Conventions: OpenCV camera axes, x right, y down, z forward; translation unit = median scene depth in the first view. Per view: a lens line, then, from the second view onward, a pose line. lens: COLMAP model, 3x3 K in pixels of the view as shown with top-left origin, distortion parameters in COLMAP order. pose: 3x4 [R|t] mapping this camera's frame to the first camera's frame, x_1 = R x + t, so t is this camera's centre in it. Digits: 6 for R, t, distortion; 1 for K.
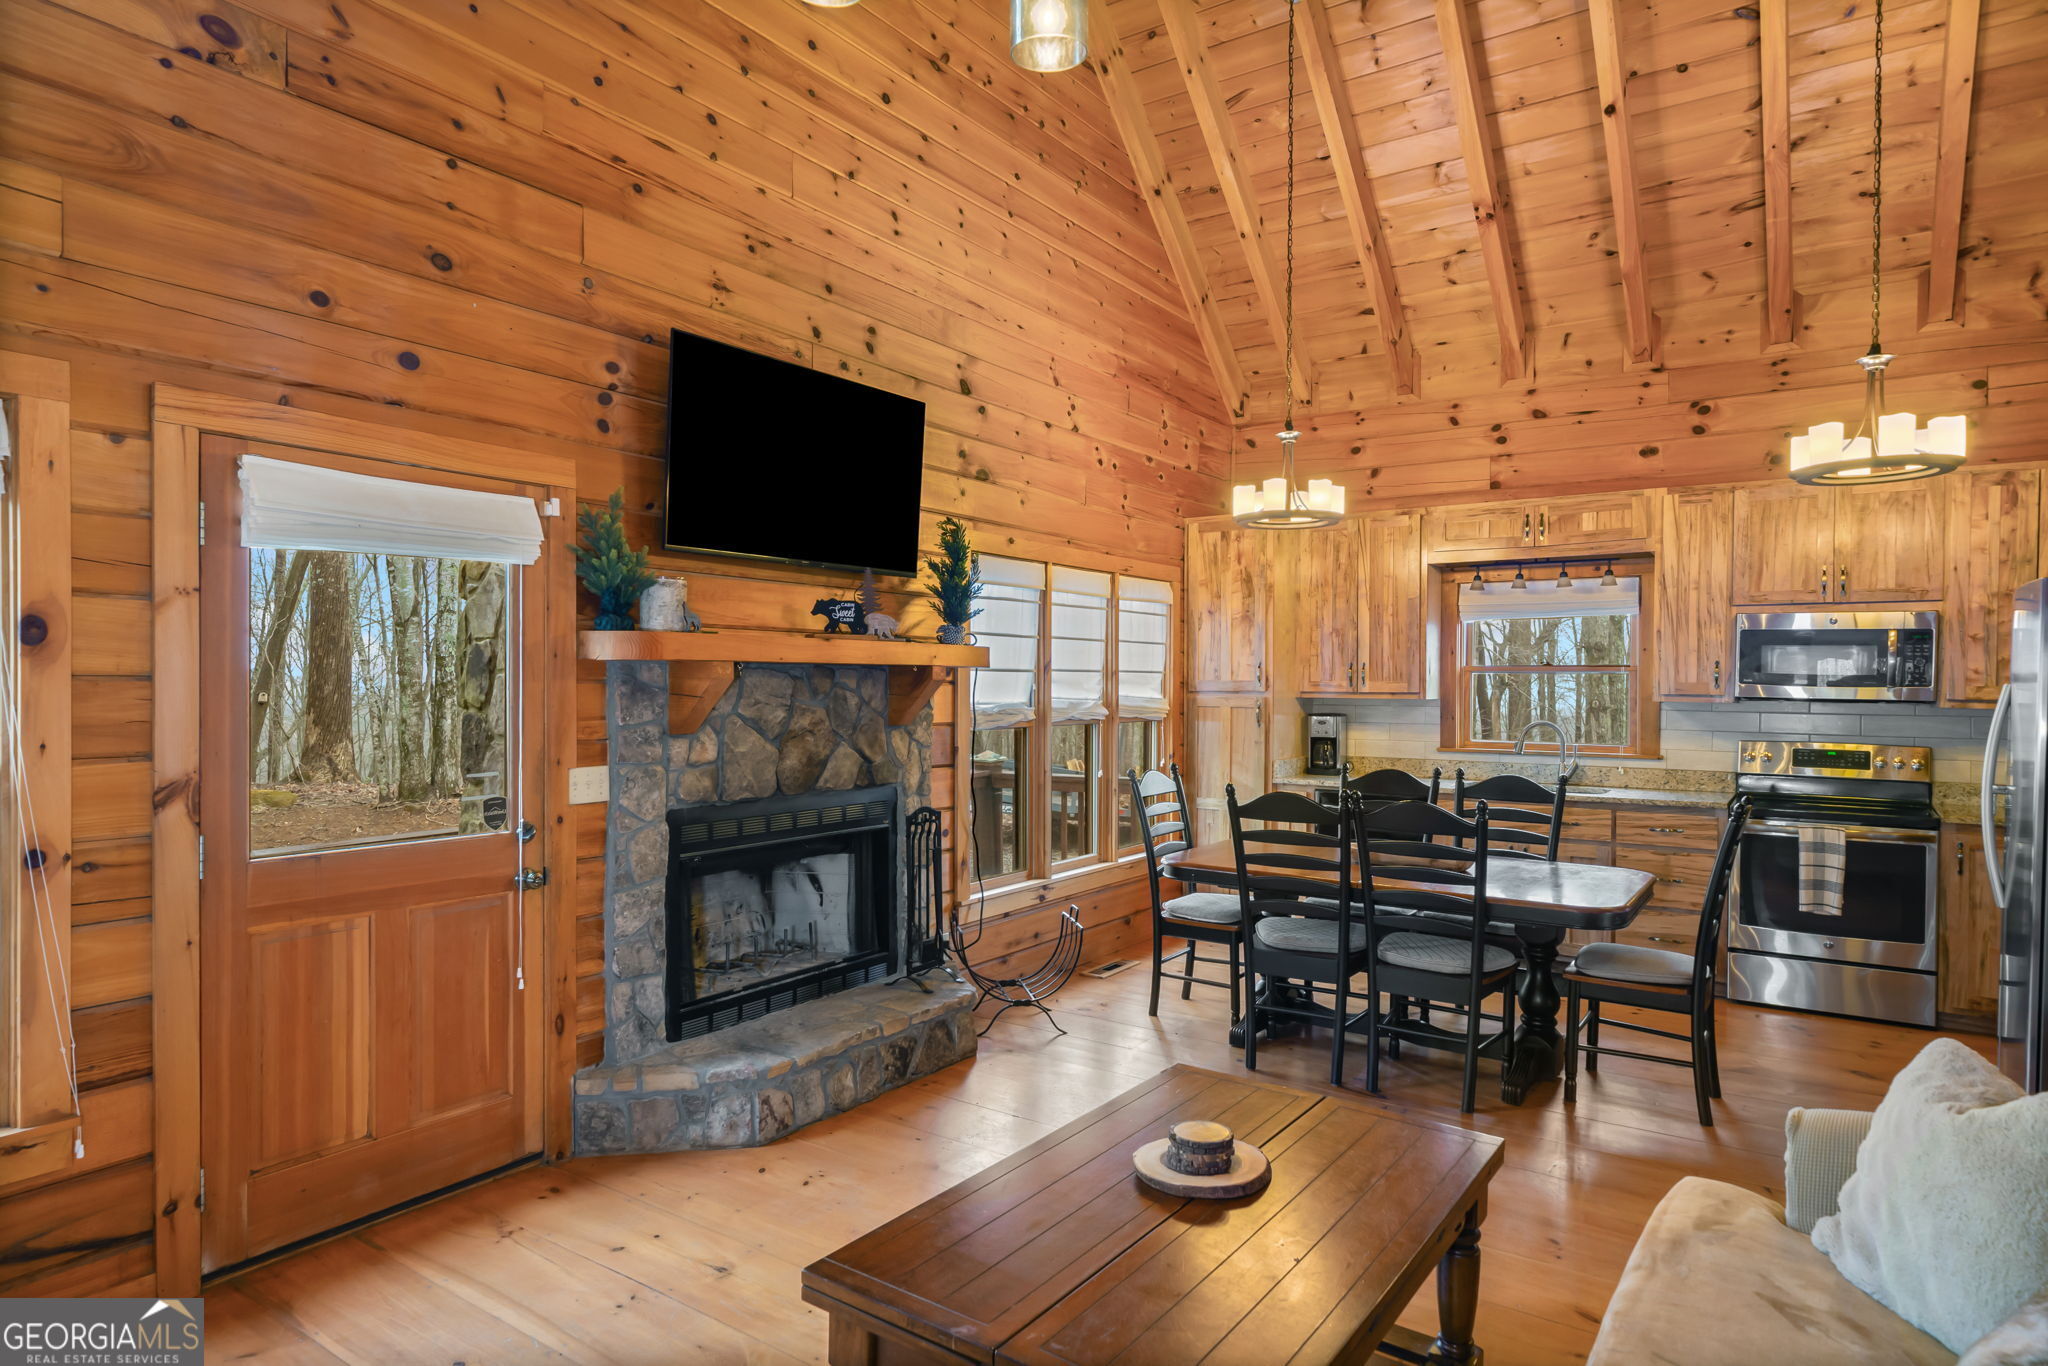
lens RADIAL K [[1190.1, 0, 1023.5], [0, 1190.1, 695.6], [0, 0, 1]] dist [-0.002881, 0.000308]
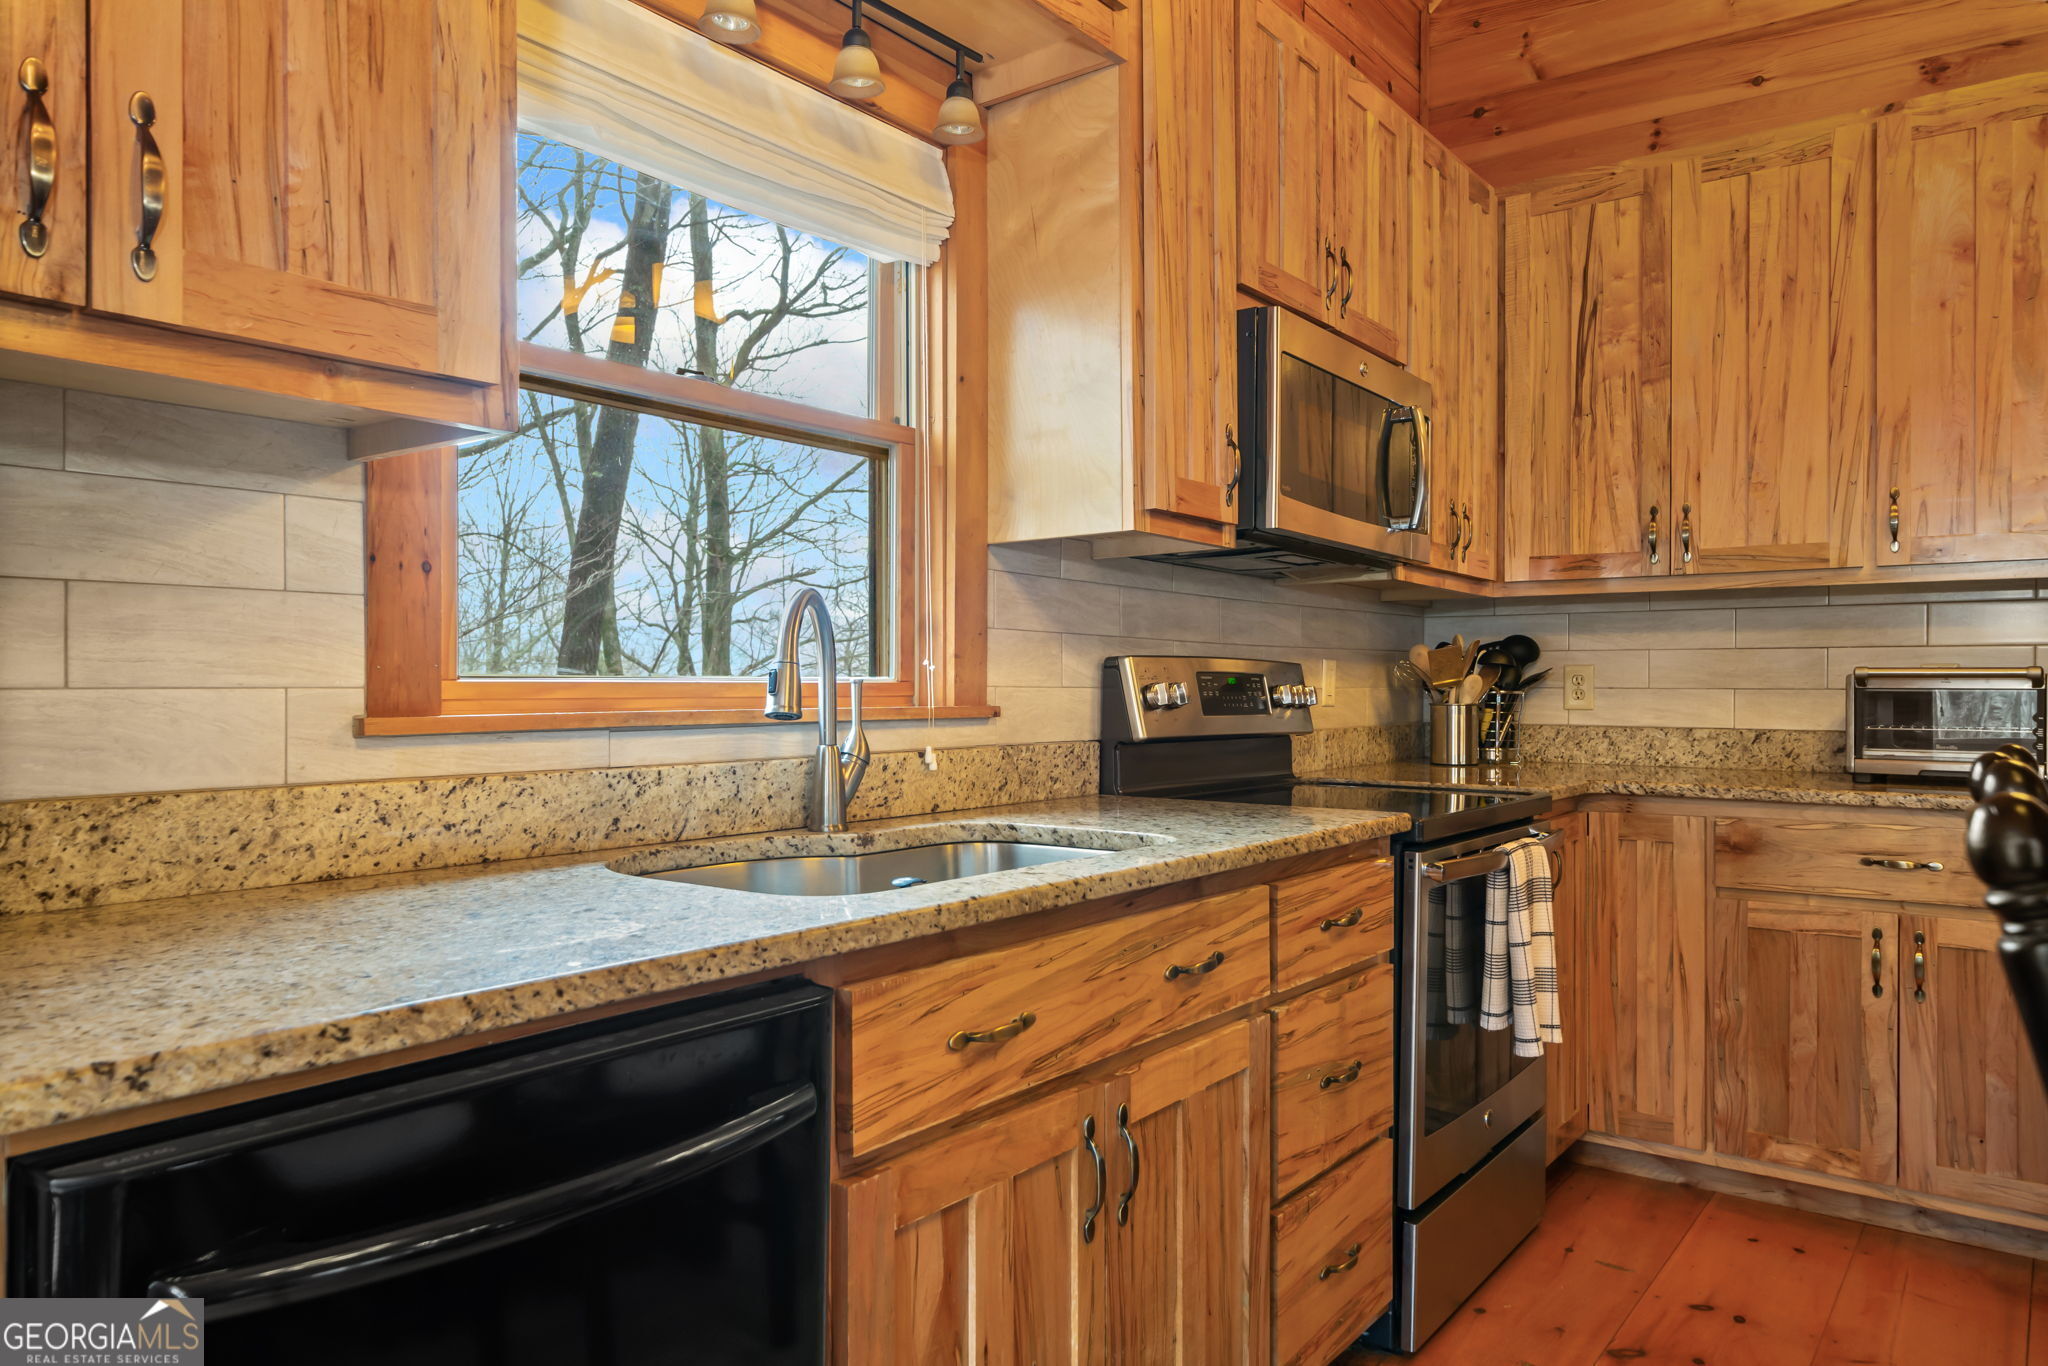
lens RADIAL K [[1374.1, 0, 1024.0], [0, 1374.1, 683.0], [0, 0, 1]] dist [-0.000642, 0.000071]
pose [[0.031635, -0.003426, 0.999494, 0.193287], [0.007246, 0.999969, 0.003198, 0.055724], [-0.999473, 0.007141, 0.031659, 1.277629]]
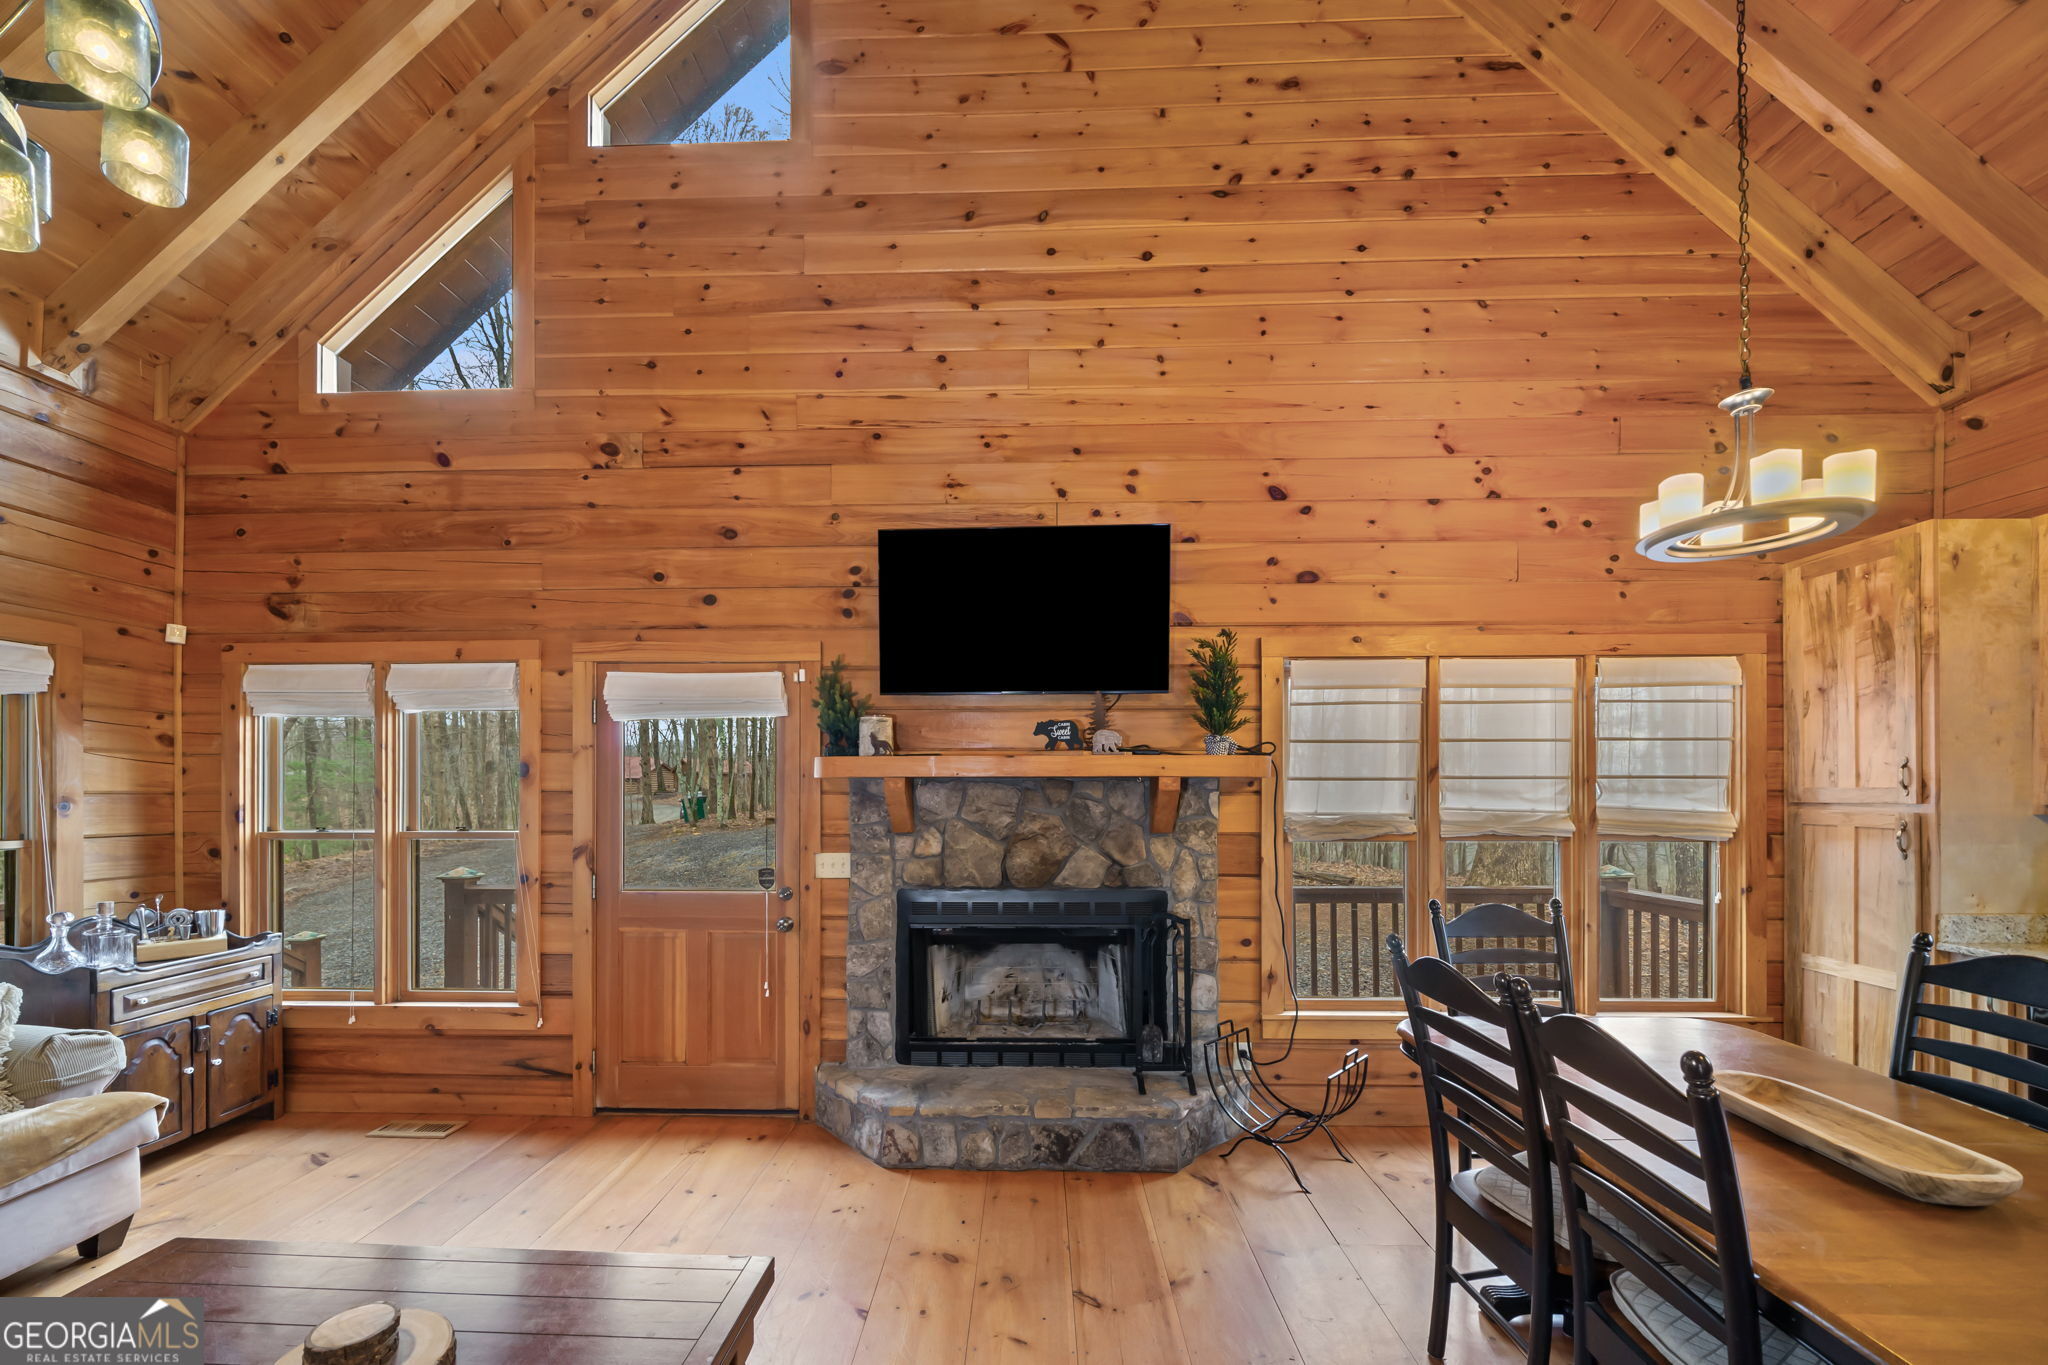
lens RADIAL K [[773.5, 0, 992.0], [0, 773.5, 789.3], [0, 0, 1]] dist [-0.007098, -0.000259]
pose [[0.535446, -0.005358, -0.844553, 0.404012], [-0.005887, 0.999932, -0.010076, -0.006397], [0.844549, 0.010367, 0.535378, 0.511327]]
